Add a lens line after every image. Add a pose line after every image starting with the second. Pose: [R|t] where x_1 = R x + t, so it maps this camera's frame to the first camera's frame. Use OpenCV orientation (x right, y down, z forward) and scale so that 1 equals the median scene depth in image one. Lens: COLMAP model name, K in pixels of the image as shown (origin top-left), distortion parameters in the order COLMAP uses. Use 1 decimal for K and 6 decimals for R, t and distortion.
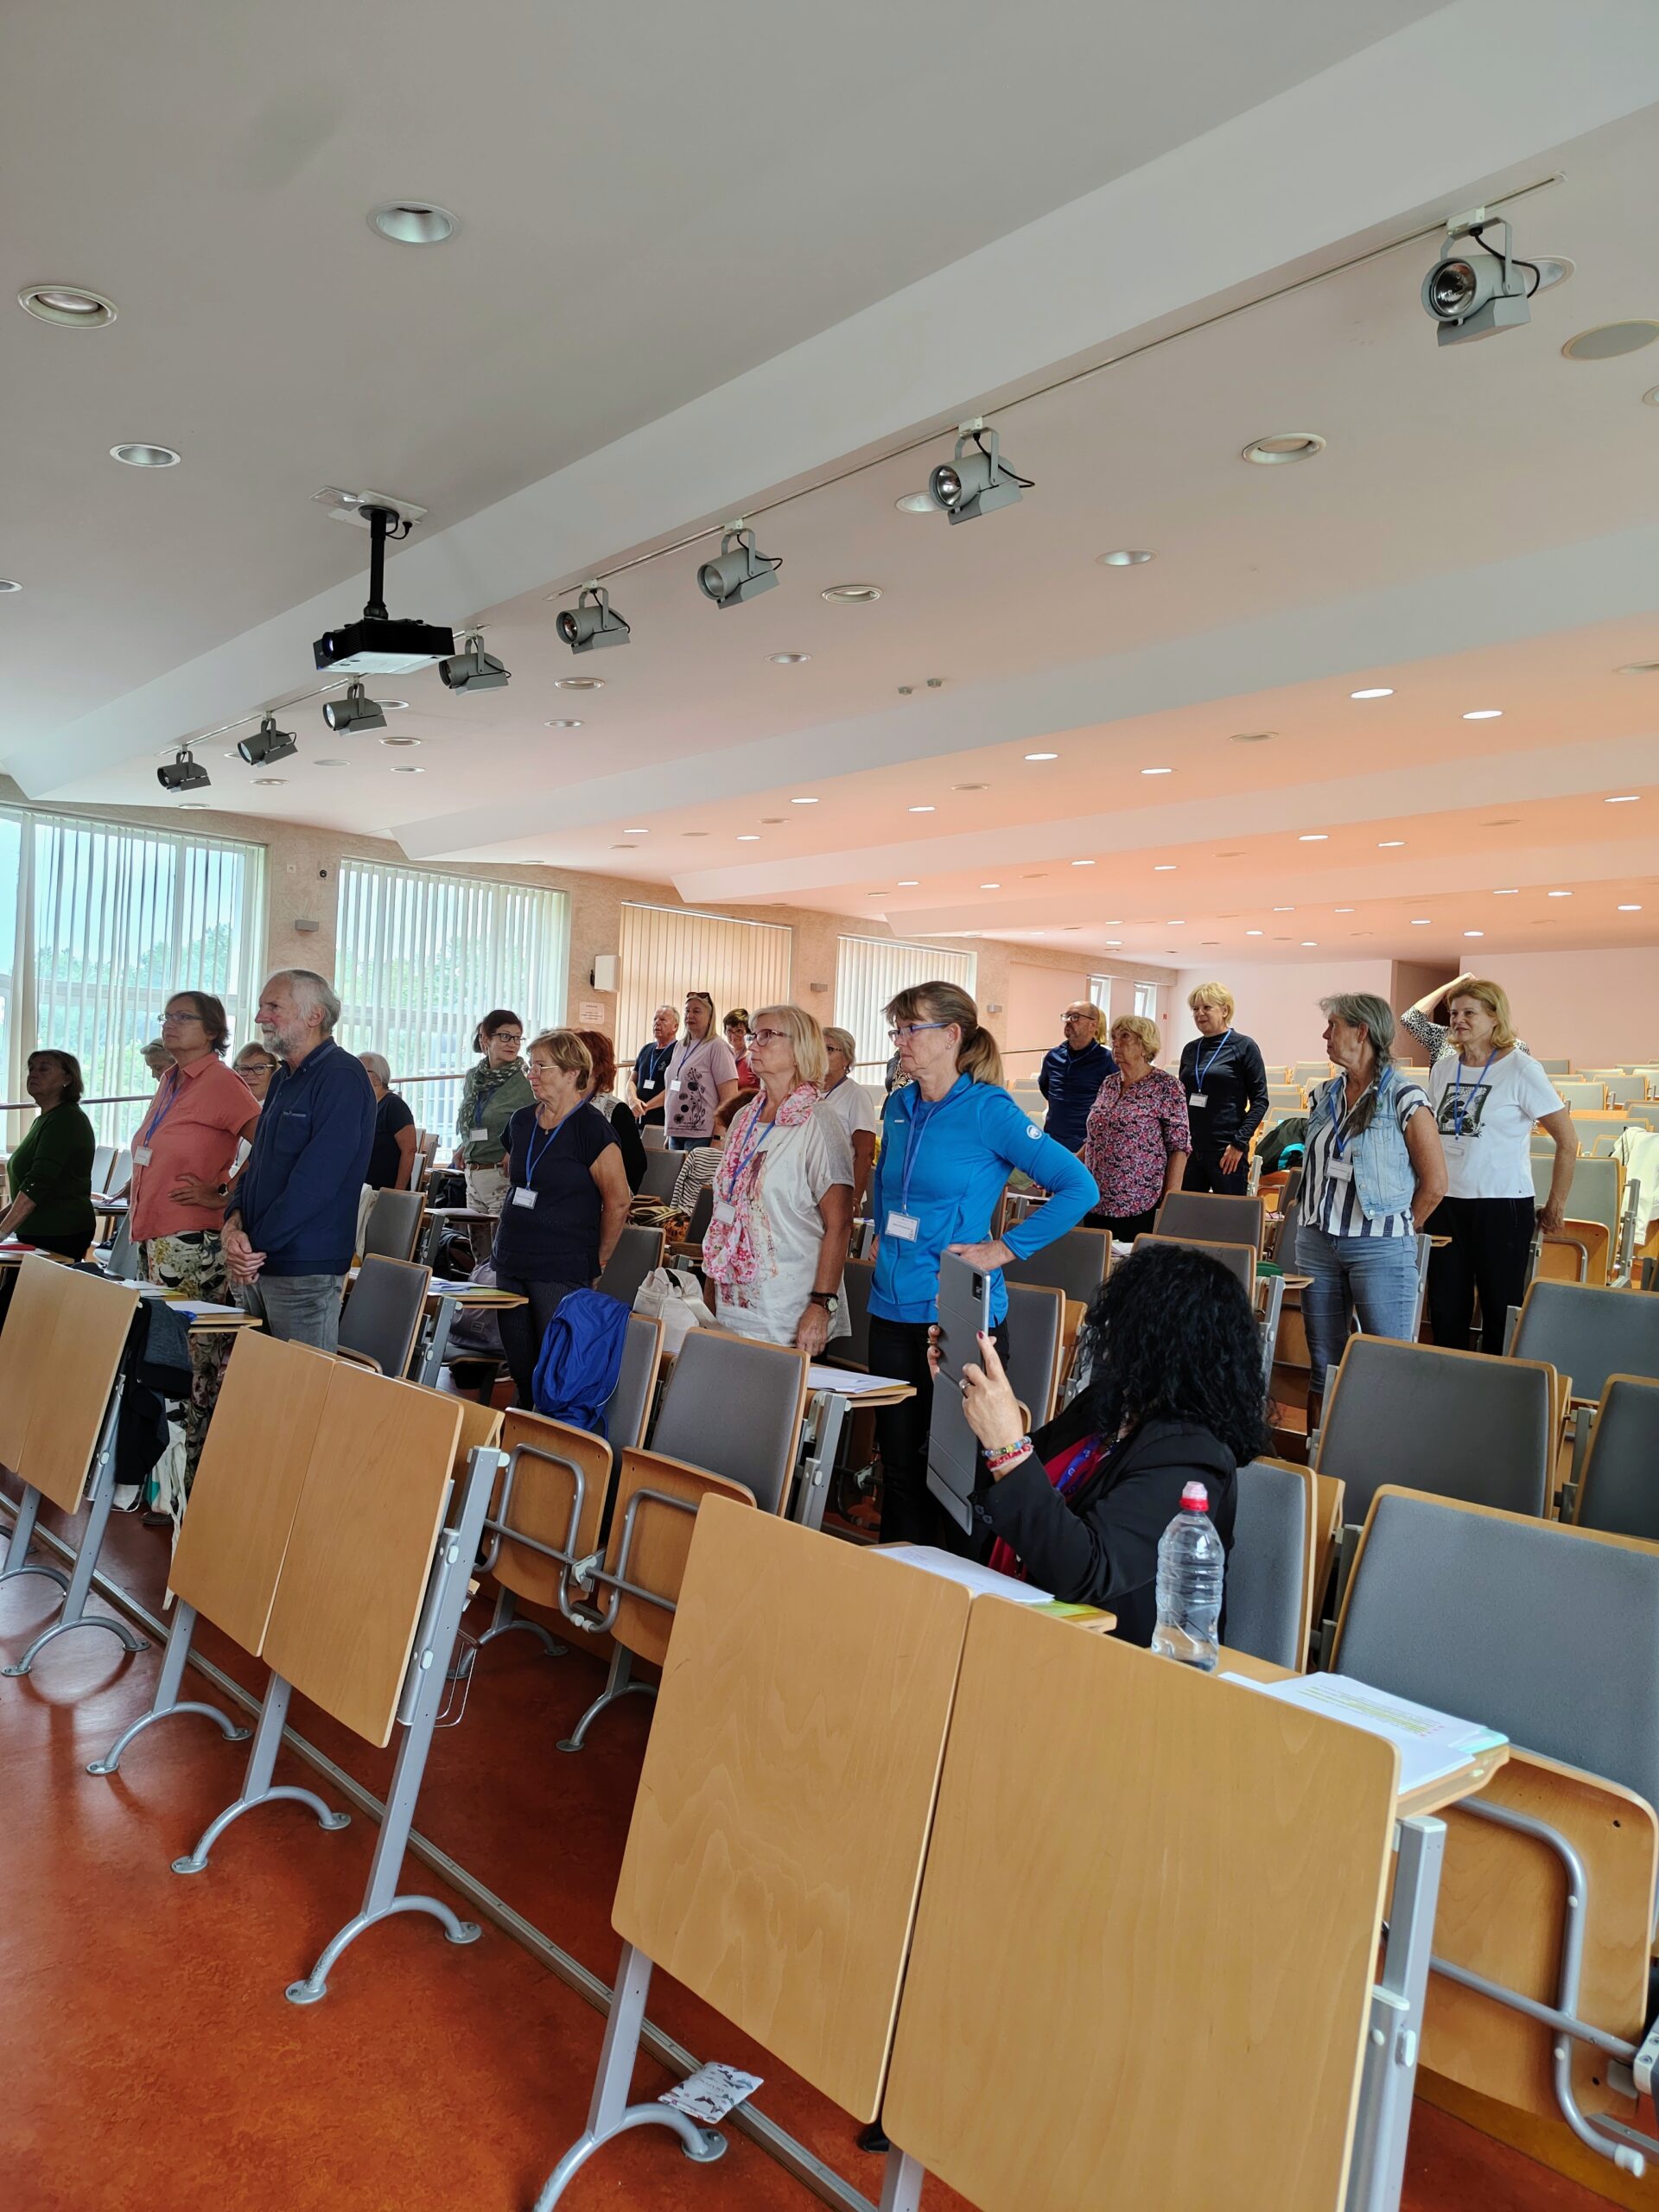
lens RADIAL K [[1591.4, 0, 865.1], [0, 1591.4, 1123.5], [0, 0, 1]] dist [0.061730, -0.062149]
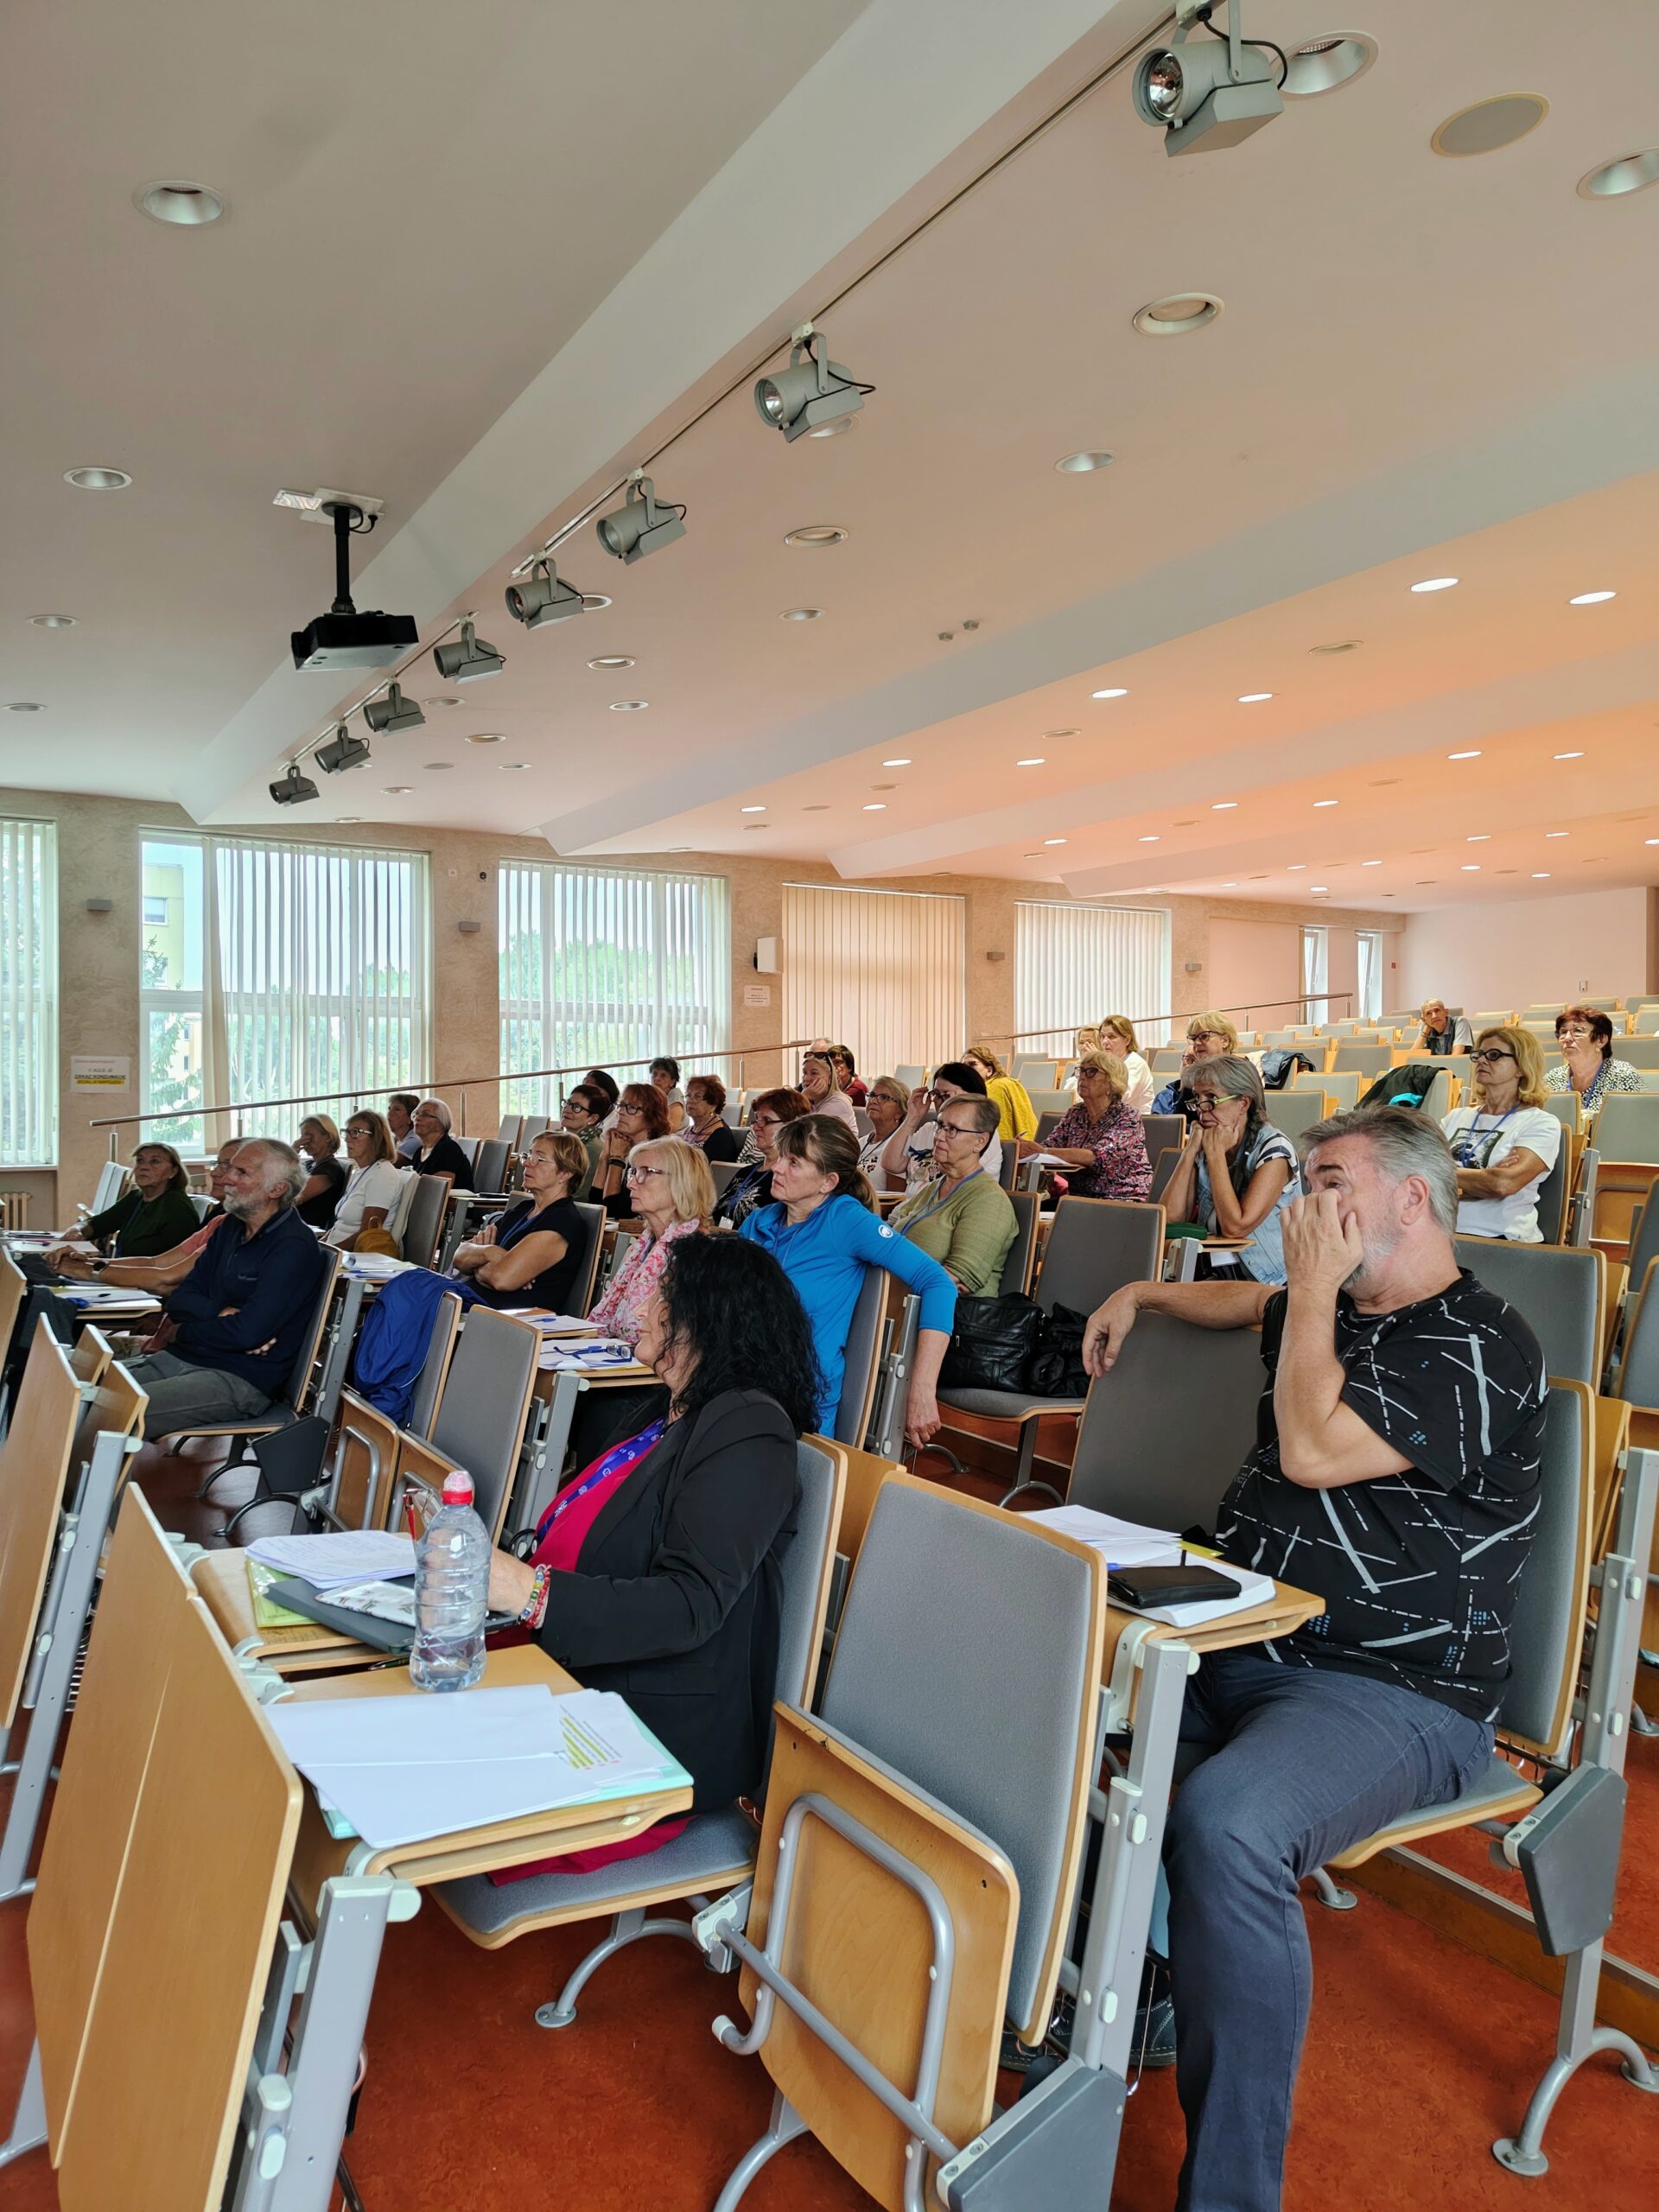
lens RADIAL K [[1591.4, 0, 836.4], [0, 1591.4, 1123.2], [0, 0, 1]] dist [0.061730, -0.062149]
pose [[0.978399, -0.039523, -0.202910, 0.140596], [0.042132, 0.999075, 0.008553, 0.008598], [0.202385, -0.016917, 0.979160, 0.045341]]
